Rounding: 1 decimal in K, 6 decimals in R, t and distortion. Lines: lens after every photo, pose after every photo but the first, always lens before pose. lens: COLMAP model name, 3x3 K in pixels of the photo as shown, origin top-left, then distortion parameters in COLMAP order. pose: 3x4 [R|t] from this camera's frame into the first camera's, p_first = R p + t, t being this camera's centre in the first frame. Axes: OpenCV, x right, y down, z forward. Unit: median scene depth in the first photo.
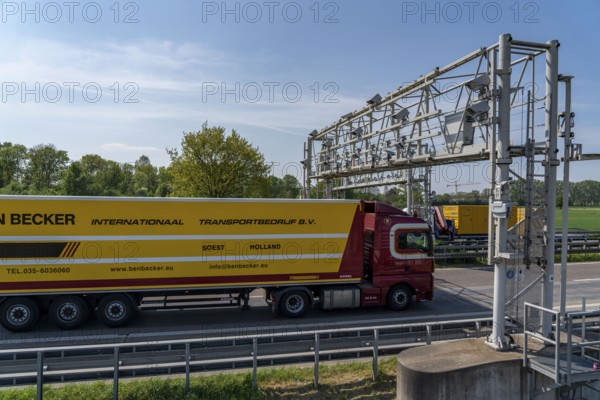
lens RADIAL K [[407.4, 0, 295.1], [0, 407.4, 204.1], [0, 0, 1]] dist [-0.027663, 0.006158]
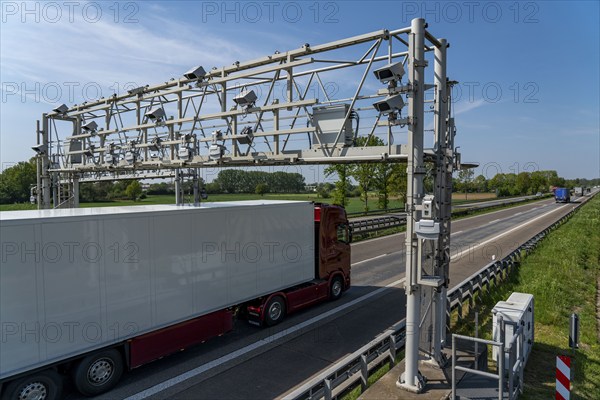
lens RADIAL K [[407.4, 0, 295.7], [0, 407.4, 205.3], [0, 0, 1]] dist [-0.027663, 0.006158]
pose [[0.774629, -0.035673, 0.631410, -0.143094], [0.015596, 0.999182, 0.037317, -0.044539], [-0.632224, -0.019059, 0.774551, 0.322619]]
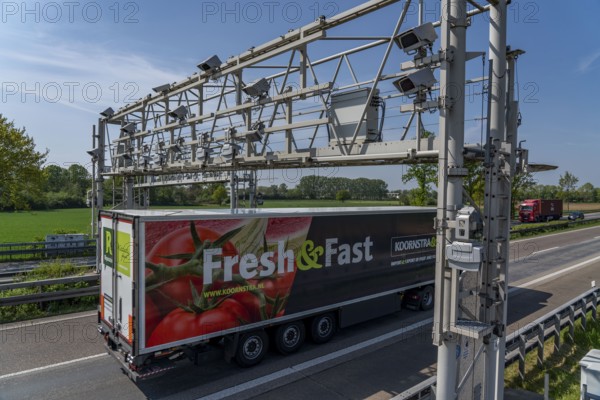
lens RADIAL K [[407.4, 0, 297.9], [0, 407.4, 206.2], [0, 0, 1]] dist [-0.027663, 0.006158]
pose [[0.884582, -0.011664, 0.466239, 0.013986], [0.001244, 0.999743, 0.022651, -0.044319], [-0.466384, -0.019457, 0.884369, 0.366700]]
